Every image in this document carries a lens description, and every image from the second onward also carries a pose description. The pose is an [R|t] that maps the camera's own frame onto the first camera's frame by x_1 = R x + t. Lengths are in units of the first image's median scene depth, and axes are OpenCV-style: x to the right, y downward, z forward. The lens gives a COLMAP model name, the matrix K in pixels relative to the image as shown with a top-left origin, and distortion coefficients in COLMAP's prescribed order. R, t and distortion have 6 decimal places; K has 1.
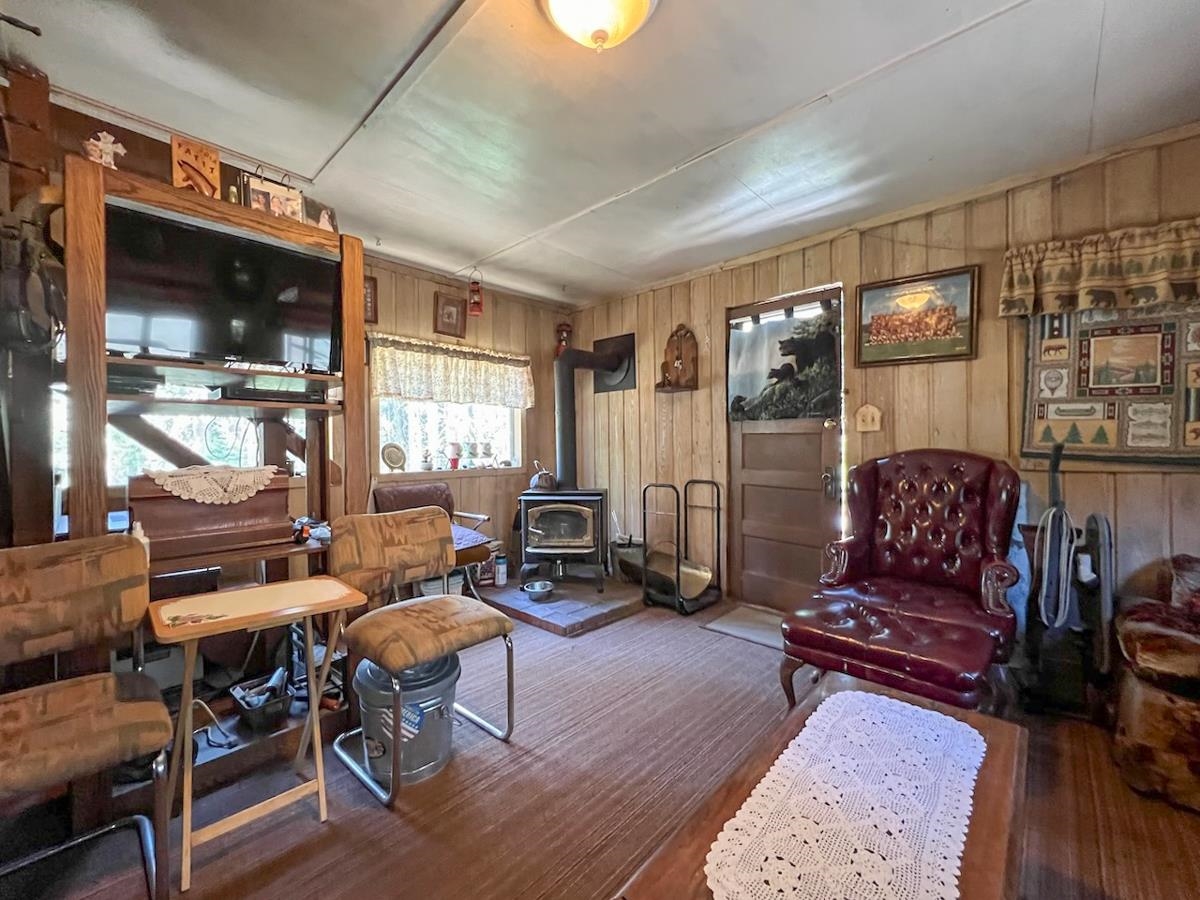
lens RADIAL K [[479.9, 0, 600.0], [0, 479.9, 450.0], [0, 0, 1]] dist [-0.000131, -0.000027]
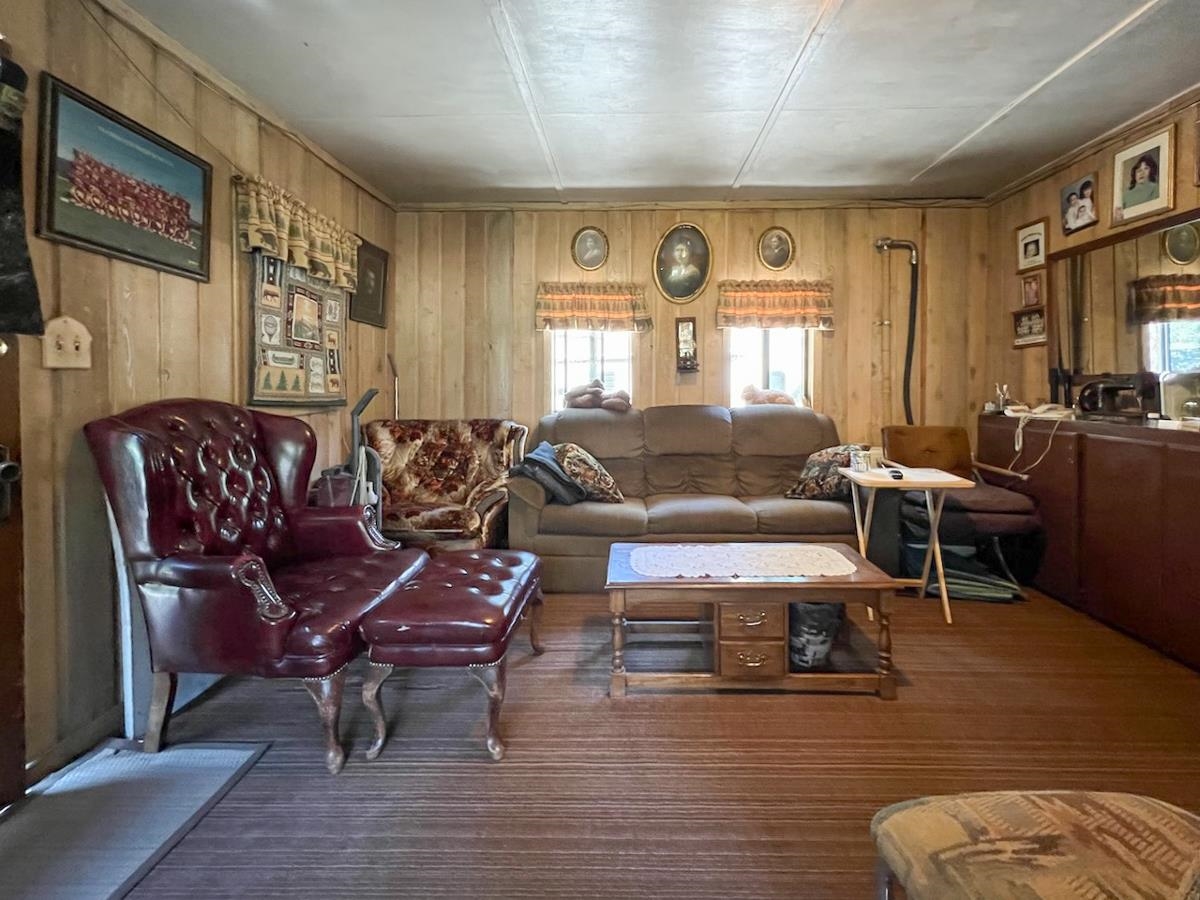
lens RADIAL K [[511.3, 0, 600.3], [0, 511.3, 388.3], [0, 0, 1]] dist [-0.000270, -0.000016]
pose [[-0.640003, 0.004119, 0.768361, -0.292932], [0.016298, 0.999833, 0.008216, -0.015682], [-0.768199, 0.017781, -0.639964, 1.152413]]
